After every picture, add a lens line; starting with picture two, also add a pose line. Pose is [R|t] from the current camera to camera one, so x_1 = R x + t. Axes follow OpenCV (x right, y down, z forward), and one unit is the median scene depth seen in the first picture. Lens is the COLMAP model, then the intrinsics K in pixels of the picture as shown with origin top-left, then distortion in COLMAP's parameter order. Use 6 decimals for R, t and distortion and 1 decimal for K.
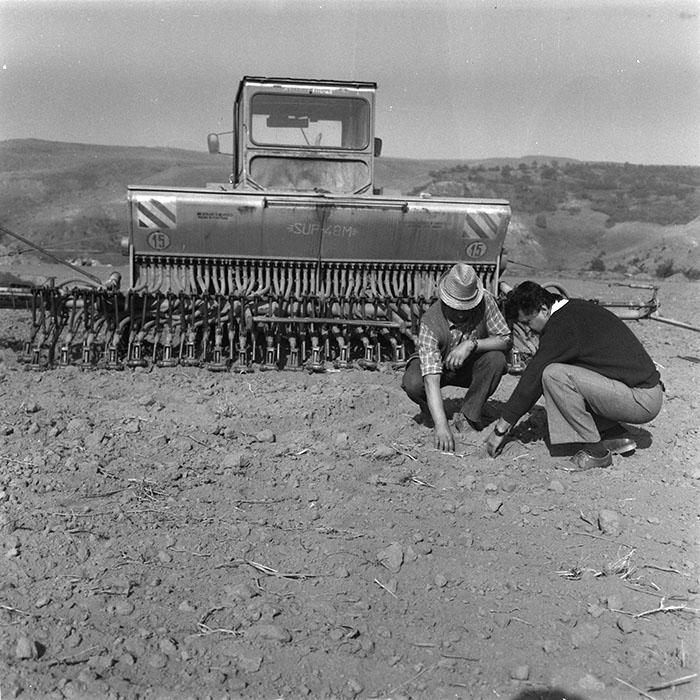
lens RADIAL K [[973.4, 0, 349.5], [0, 973.4, 350.0], [0, 0, 1]] dist [0.008435, 0.000000]
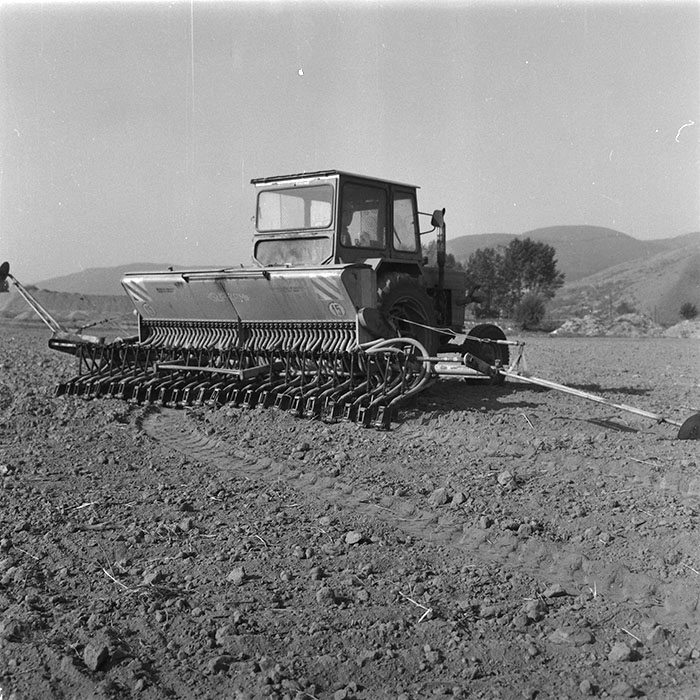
lens RADIAL K [[973.4, 0, 347.3], [0, 973.4, 352.6], [0, 0, 1]] dist [0.008435, 0.000000]
pose [[0.709795, 0.000928, -0.704408, 0.916425], [-0.053485, 0.997183, -0.052580, 0.005196], [0.702375, 0.074996, 0.707845, 0.211796]]
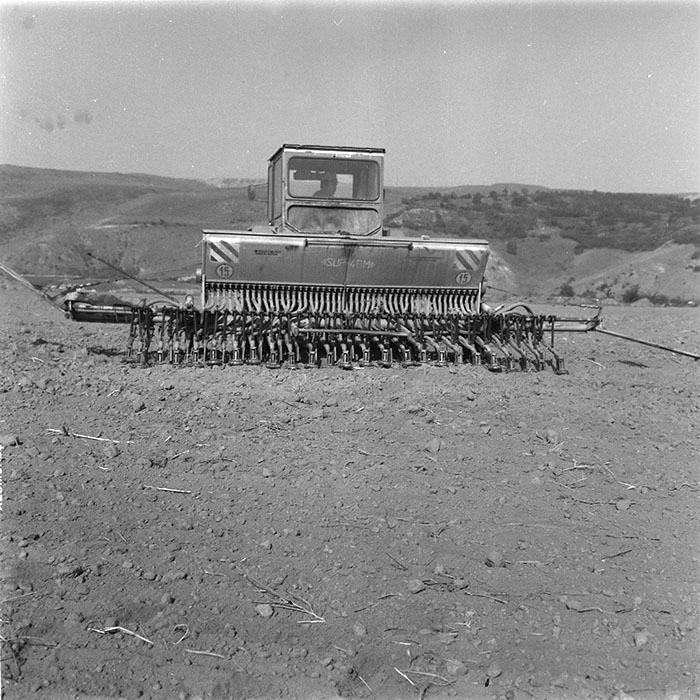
lens RADIAL K [[973.4, 0, 350.0], [0, 973.4, 354.9], [0, 0, 1]] dist [0.008435, 0.000000]
pose [[0.999580, -0.001701, 0.028945, -0.060325], [0.002308, 0.999778, -0.020934, 0.027615], [-0.028903, 0.020992, 0.999362, -0.303774]]
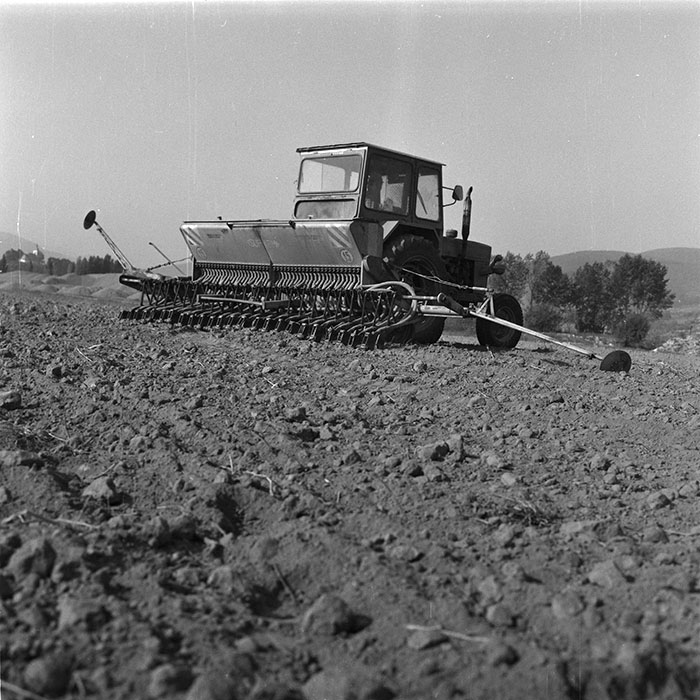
lens RADIAL K [[973.4, 0, 350.2], [0, 973.4, 346.0], [0, 0, 1]] dist [0.008435, 0.000000]
pose [[0.630424, 0.045754, -0.774901, 1.153704], [-0.137222, 0.989109, -0.053236, 0.088011], [0.764026, 0.139895, 0.629837, 0.176696]]
